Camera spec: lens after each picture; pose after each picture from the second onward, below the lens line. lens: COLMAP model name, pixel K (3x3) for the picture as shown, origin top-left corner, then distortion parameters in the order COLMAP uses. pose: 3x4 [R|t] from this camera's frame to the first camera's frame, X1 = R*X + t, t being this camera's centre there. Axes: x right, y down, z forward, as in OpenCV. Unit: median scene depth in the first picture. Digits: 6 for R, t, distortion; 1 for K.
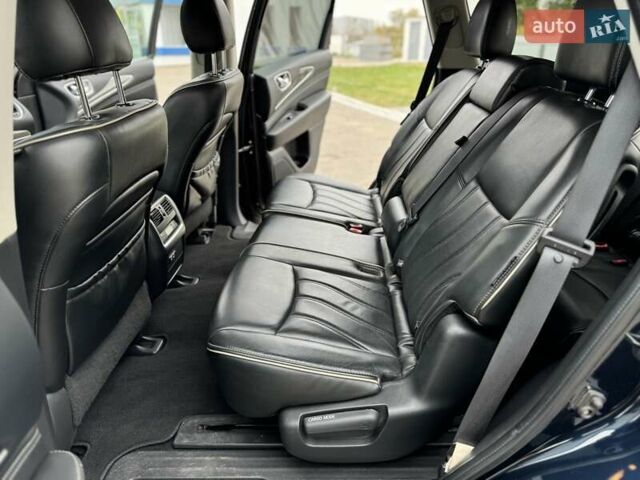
lens RADIAL K [[444.8, 0, 315.8], [0, 444.8, 242.8], [0, 0, 1]] dist [0.047832, -0.046980]
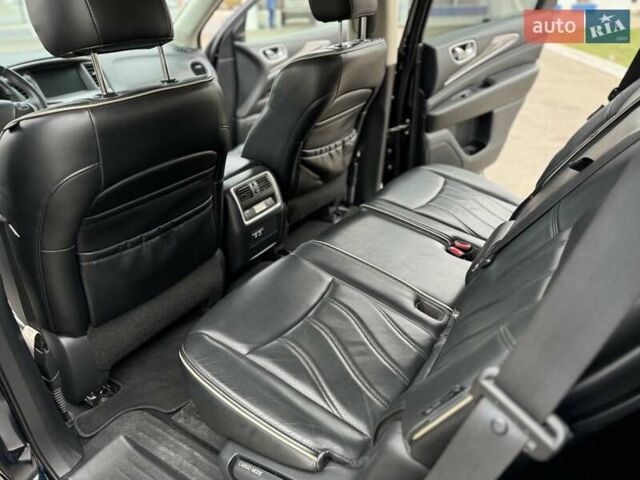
lens RADIAL K [[444.8, 0, 317.5], [0, 444.8, 243.2], [0, 0, 1]] dist [0.047832, -0.046980]
pose [[0.860484, 0.226469, -0.456377, 0.172160], [-0.191073, 0.973840, 0.122990, -0.066130], [0.472291, -0.018630, 0.881246, 0.126256]]
